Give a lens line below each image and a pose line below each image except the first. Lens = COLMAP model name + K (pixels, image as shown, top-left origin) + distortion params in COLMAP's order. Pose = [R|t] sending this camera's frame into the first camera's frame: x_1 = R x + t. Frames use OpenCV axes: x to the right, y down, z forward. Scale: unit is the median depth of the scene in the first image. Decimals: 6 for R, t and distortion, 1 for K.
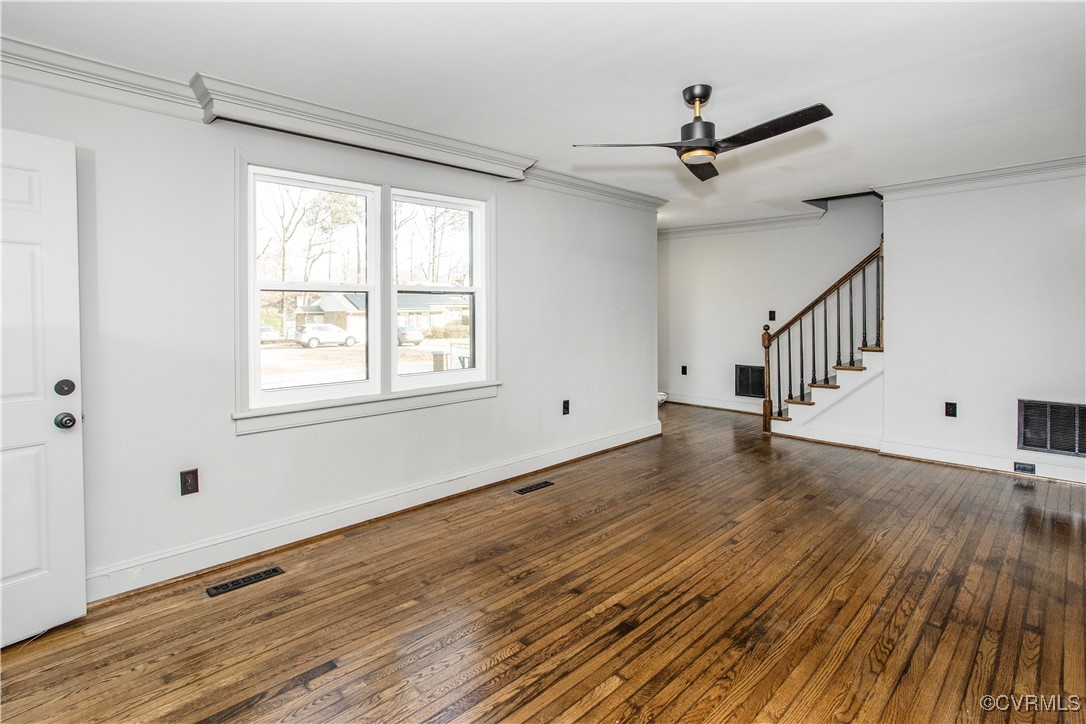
lens RADIAL K [[533.2, 0, 519.1], [0, 533.2, 361.3], [0, 0, 1]] dist [0.001377, 0.002263]
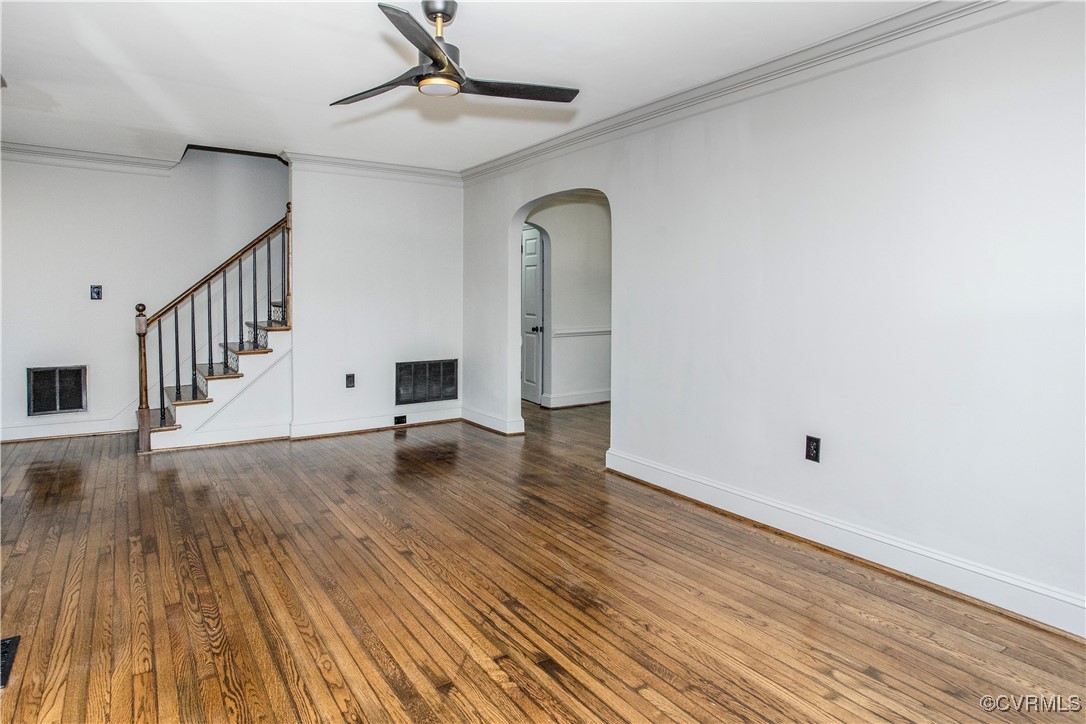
lens RADIAL K [[627.0, 0, 542.6], [0, 627.0, 354.7], [0, 0, 1]] dist [-0.014658, 0.004036]
pose [[0.178937, -0.083040, 0.980350, -0.584284], [0.081146, 0.994282, 0.069410, -0.029121], [-0.980509, 0.067131, 0.184652, 0.677831]]
